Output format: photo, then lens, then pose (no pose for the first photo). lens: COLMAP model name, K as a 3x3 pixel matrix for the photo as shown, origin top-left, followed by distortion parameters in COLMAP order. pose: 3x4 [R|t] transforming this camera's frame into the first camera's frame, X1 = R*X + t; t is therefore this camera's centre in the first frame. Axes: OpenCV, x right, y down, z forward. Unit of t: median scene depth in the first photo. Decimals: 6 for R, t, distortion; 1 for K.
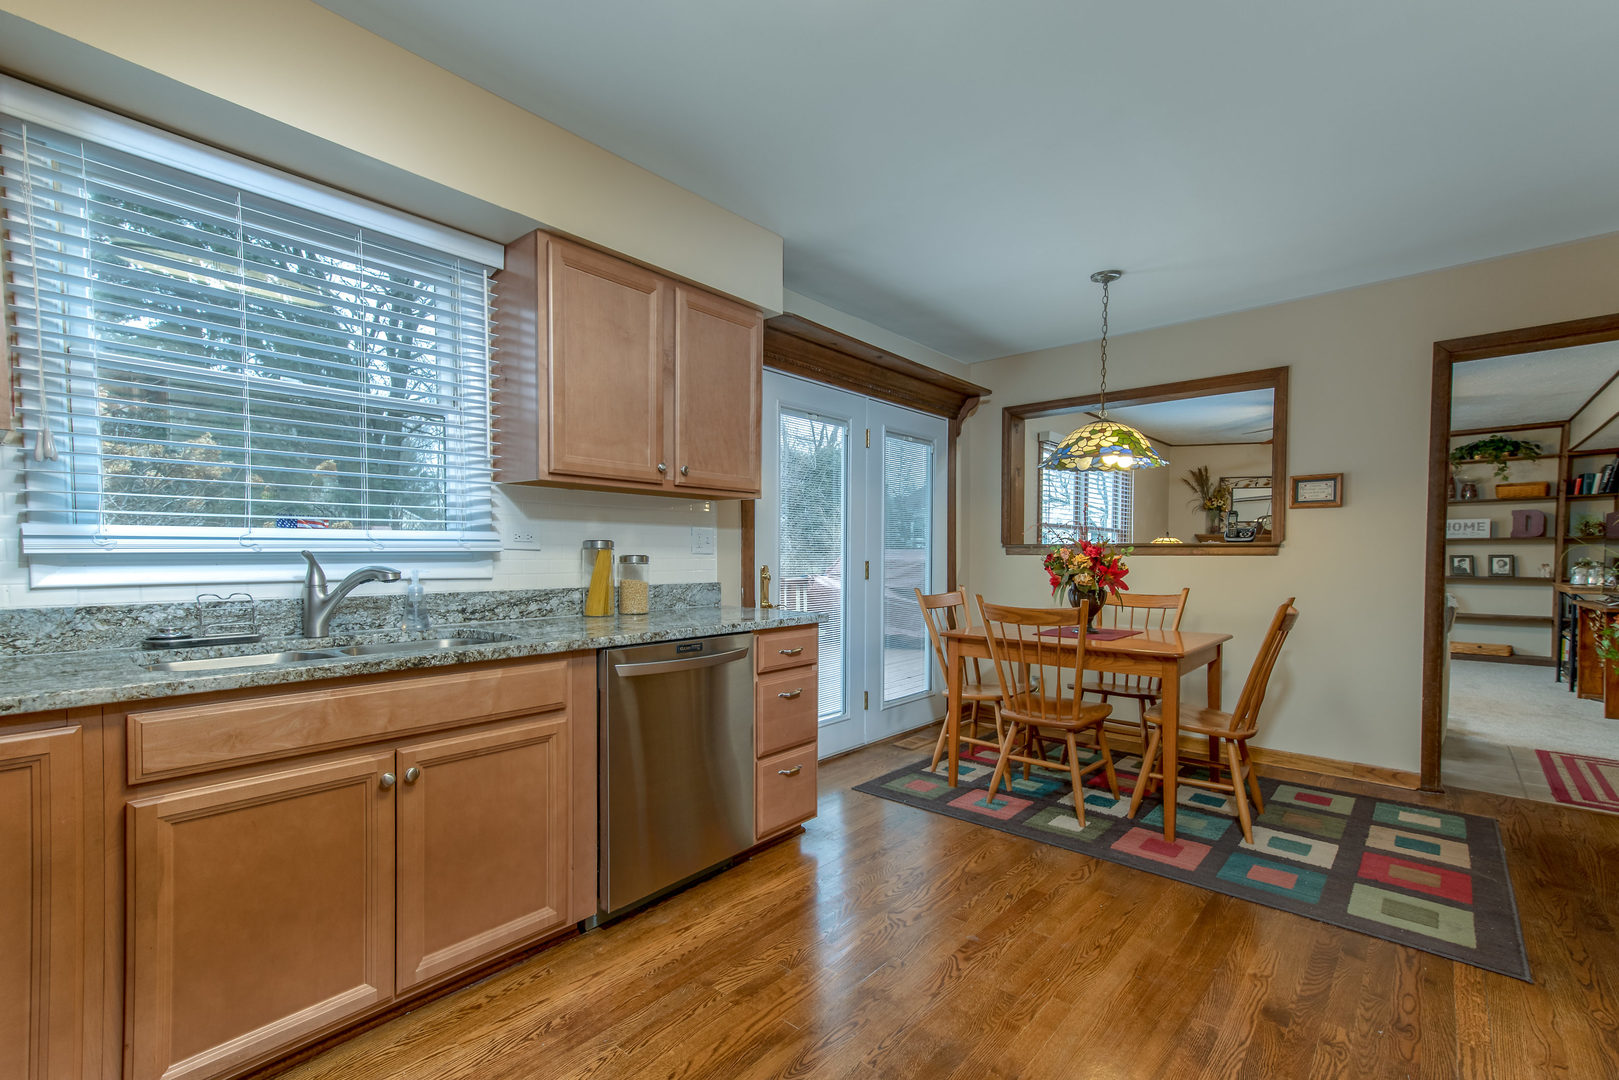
lens RADIAL K [[708.5, 0, 795.5], [0, 708.5, 564.1], [0, 0, 1]] dist [0.009574, -0.000861]
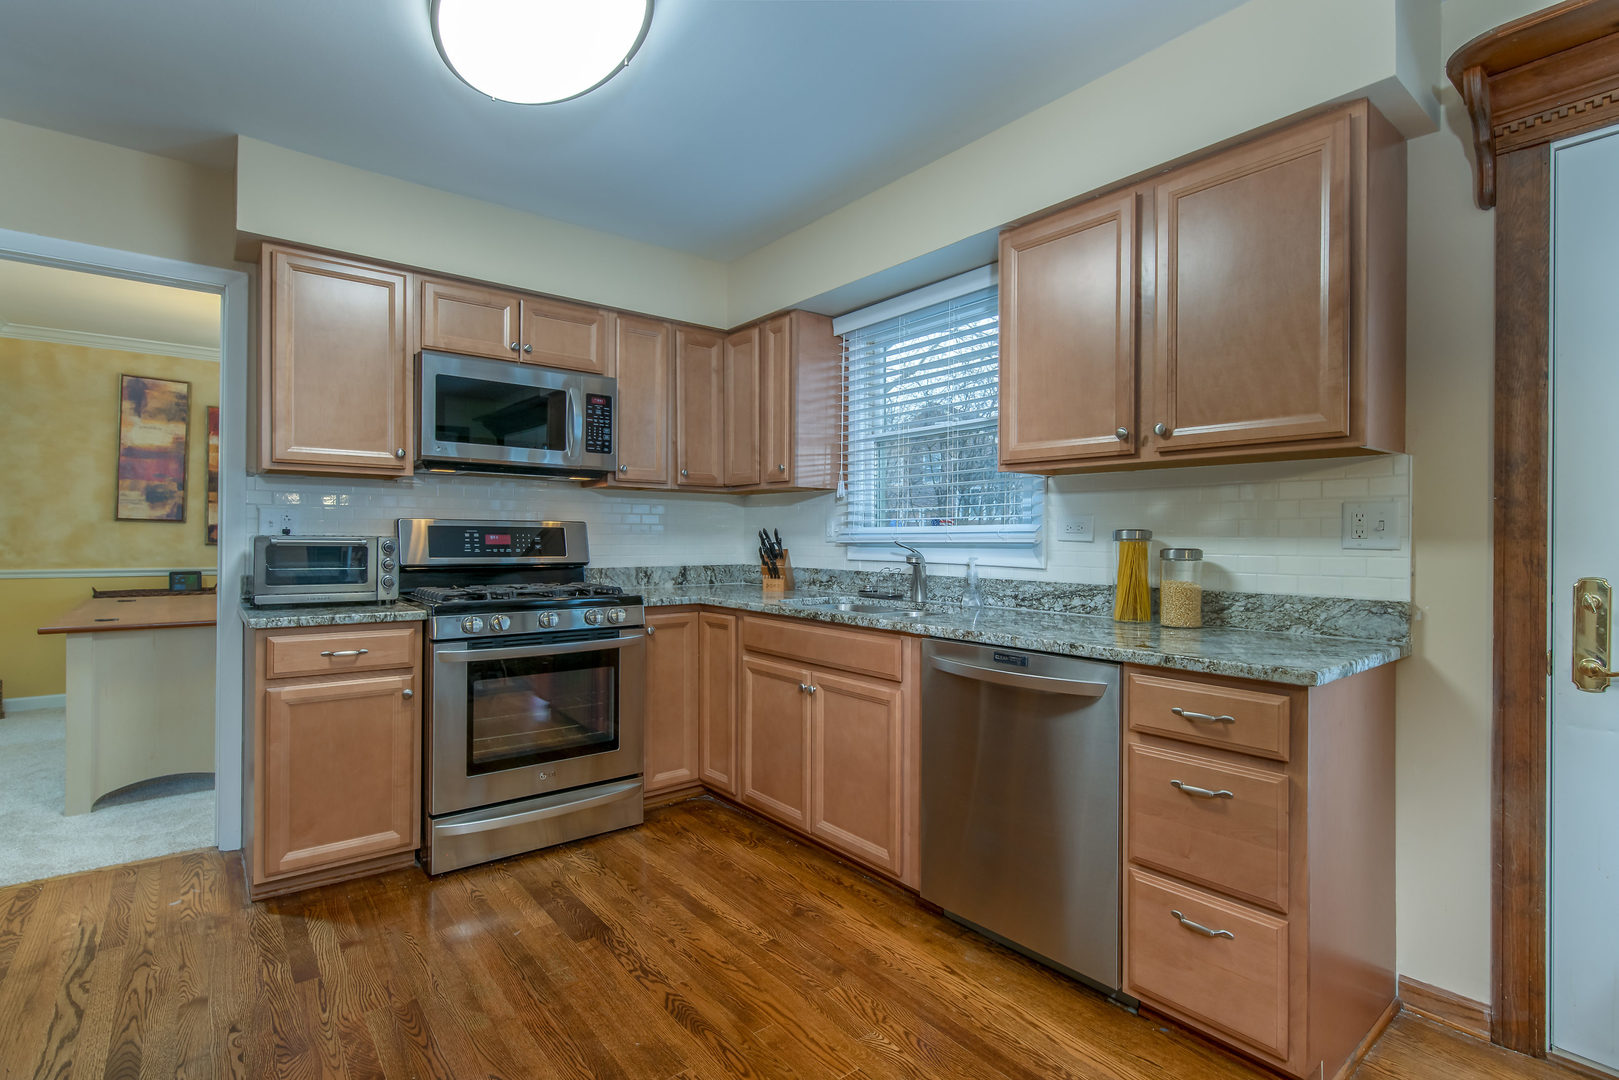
lens RADIAL K [[788.2, 0, 822.5], [0, 788.2, 540.2], [0, 0, 1]] dist [0.013245, -0.003112]
pose [[-0.173993, -0.003481, -0.984741, 0.765838], [-0.024378, 0.999703, 0.000773, -0.014672], [0.984445, 0.024140, -0.174026, 0.912533]]
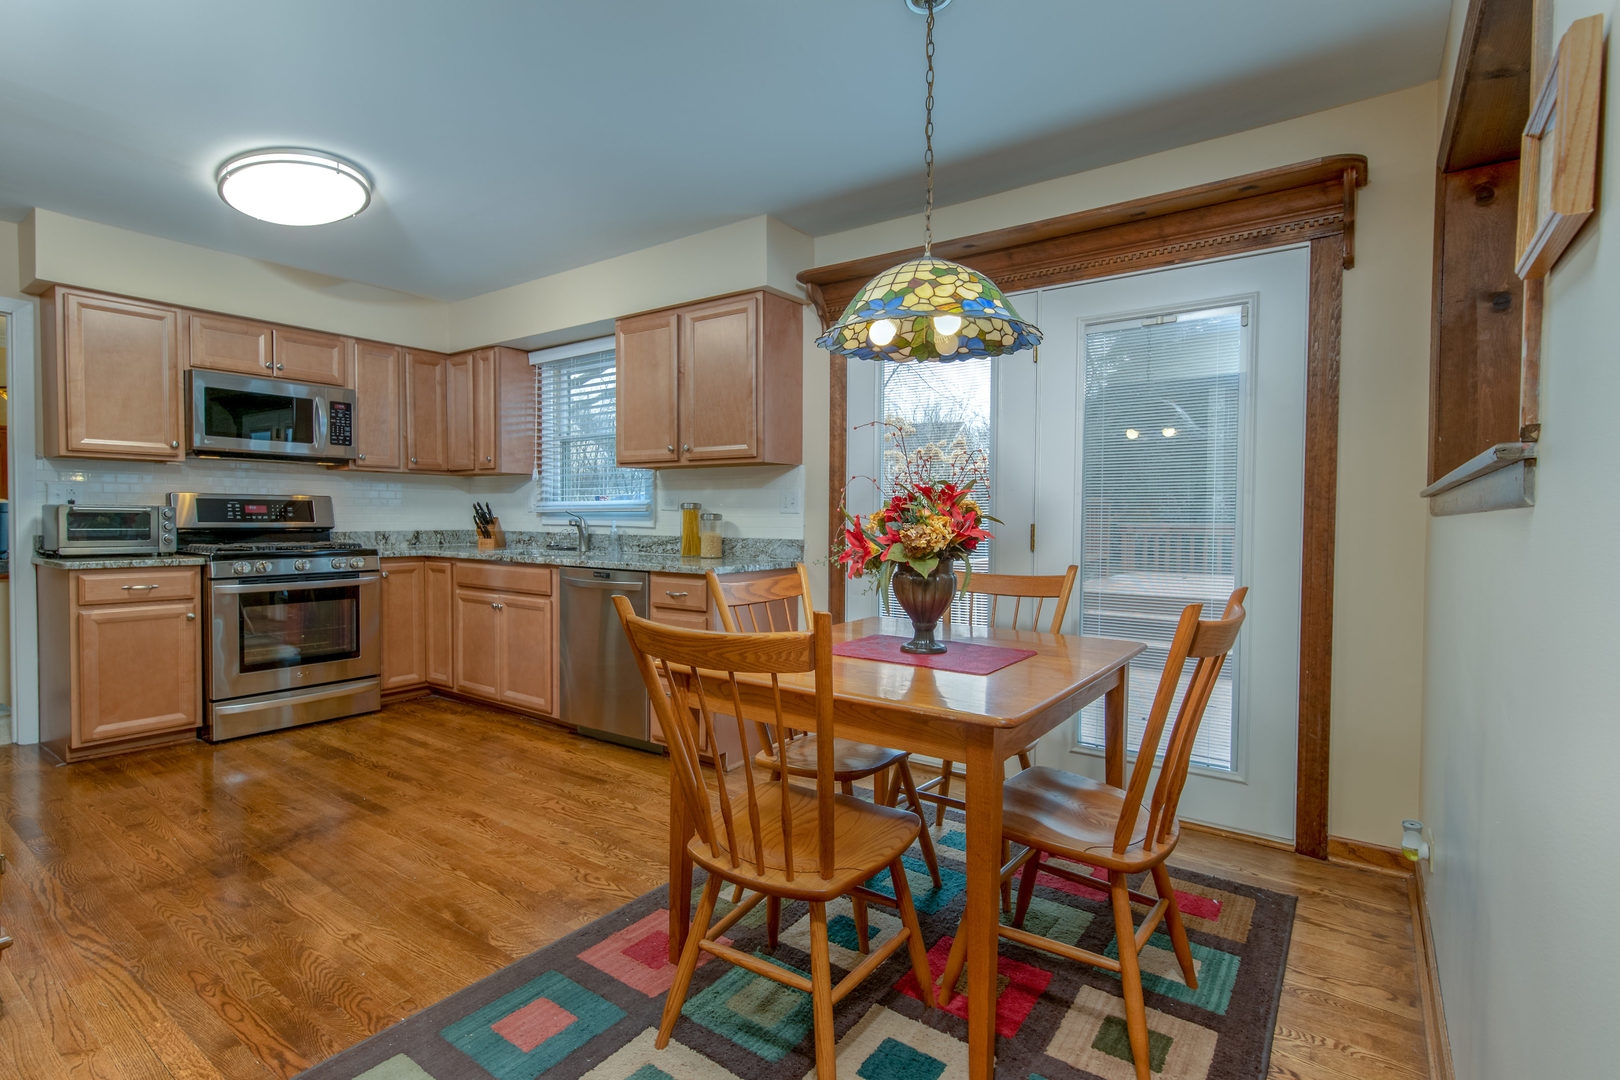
lens RADIAL K [[788.7, 0, 821.3], [0, 788.7, 537.3], [0, 0, 1]] dist [0.013245, -0.003112]
pose [[0.086986, 0.021337, -0.995981, 1.468624], [-0.023690, 0.999532, 0.019344, -0.002083], [0.995928, 0.021913, 0.087451, 1.267403]]
